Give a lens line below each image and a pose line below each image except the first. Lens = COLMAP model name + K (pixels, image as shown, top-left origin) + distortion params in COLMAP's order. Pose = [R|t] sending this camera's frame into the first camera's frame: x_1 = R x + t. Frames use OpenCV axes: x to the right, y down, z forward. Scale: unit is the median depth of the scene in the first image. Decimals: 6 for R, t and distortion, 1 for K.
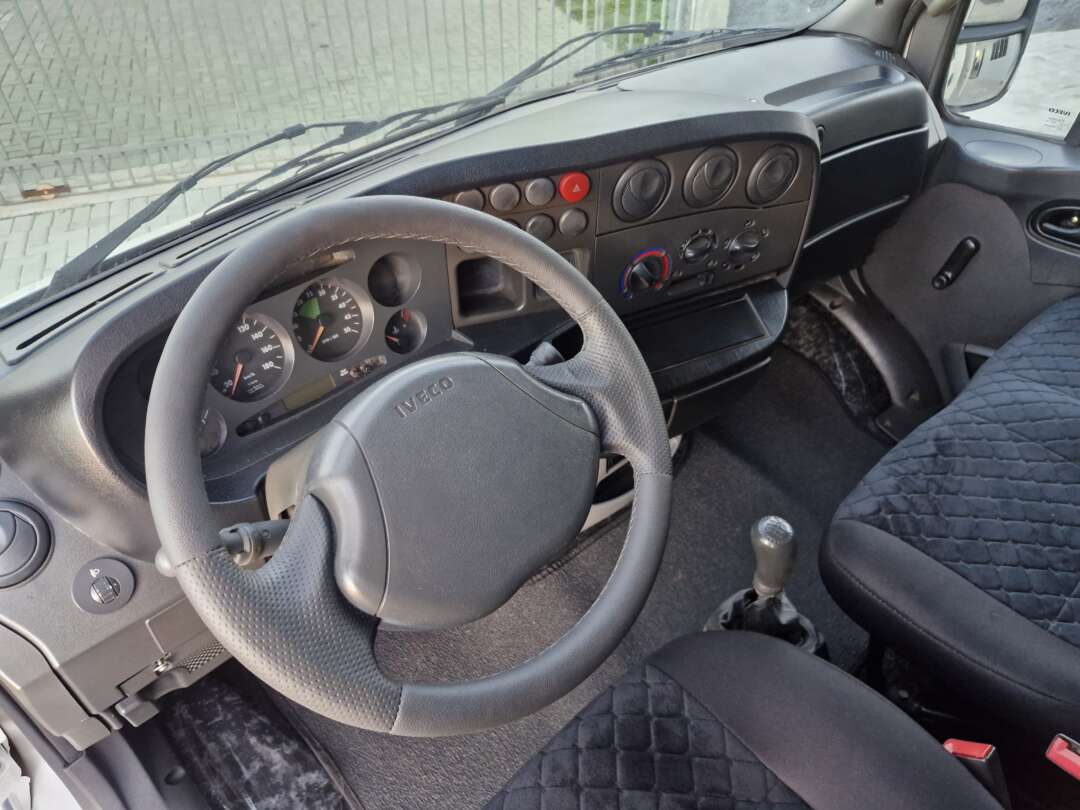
lens RADIAL K [[758.4, 0, 533.1], [0, 758.4, 406.4], [0, 0, 1]] dist [0.095295, -0.098993]
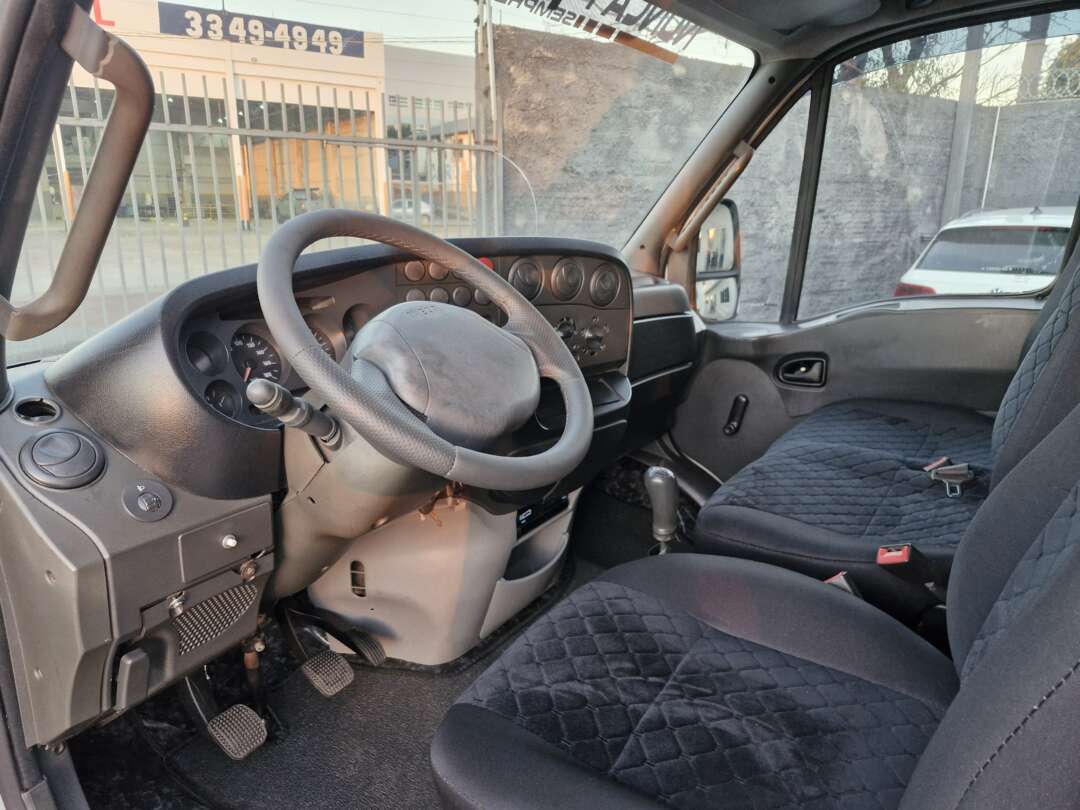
lens RADIAL K [[758.4, 0, 533.1], [0, 758.4, 406.4], [0, 0, 1]] dist [0.095295, -0.098993]
pose [[0.968453, -0.054338, 0.243200, -0.163835], [0.157745, 0.889190, -0.429486, 0.439169], [-0.192914, 0.454301, 0.869710, -0.128578]]
